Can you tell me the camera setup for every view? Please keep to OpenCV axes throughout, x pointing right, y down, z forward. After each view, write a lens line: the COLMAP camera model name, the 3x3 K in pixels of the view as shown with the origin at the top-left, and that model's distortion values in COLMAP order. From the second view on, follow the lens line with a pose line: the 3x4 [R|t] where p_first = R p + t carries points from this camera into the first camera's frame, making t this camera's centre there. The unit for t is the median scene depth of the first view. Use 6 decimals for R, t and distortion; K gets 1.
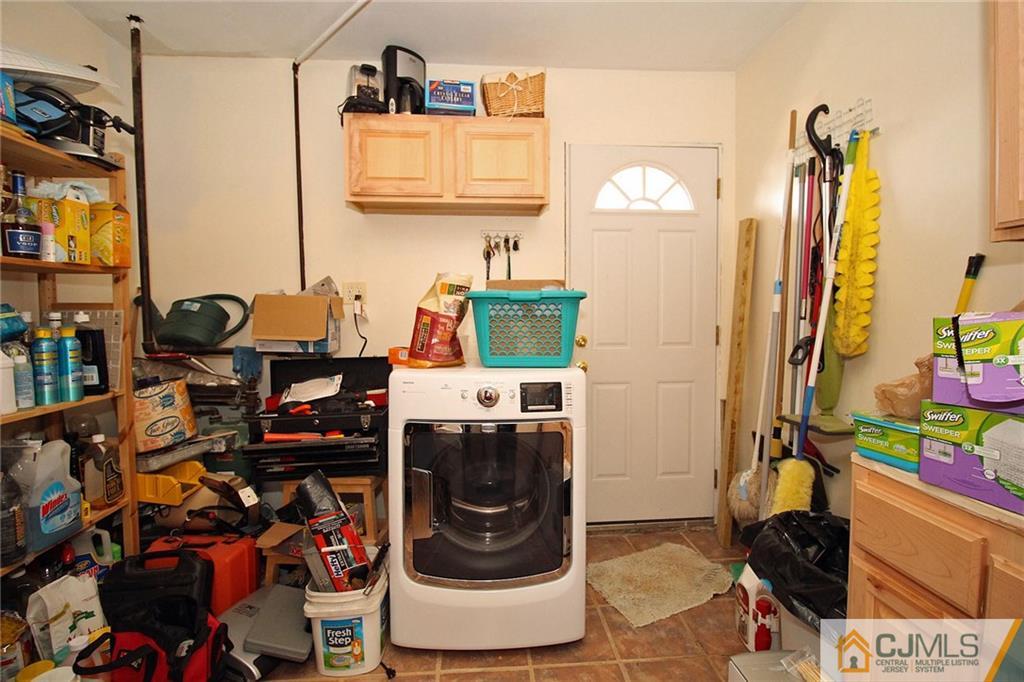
lens RADIAL K [[475.5, 0, 515.1], [0, 475.5, 331.6], [0, 0, 1]] dist [0.001384, -0.012624]
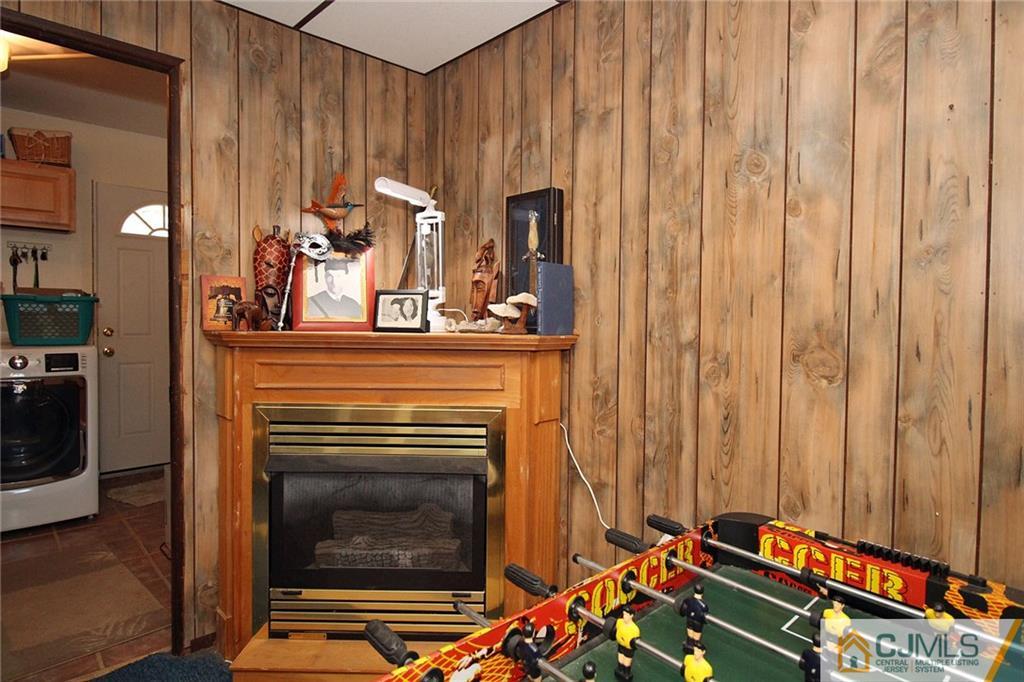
lens RADIAL K [[548.6, 0, 512.9], [0, 548.6, 331.9], [0, 0, 1]] dist [0.005017, -0.009910]
pose [[0.771465, -0.007797, 0.636225, 0.040867], [0.008644, 0.999961, 0.001773, 0.033921], [-0.636214, 0.004132, 0.771502, -1.051229]]
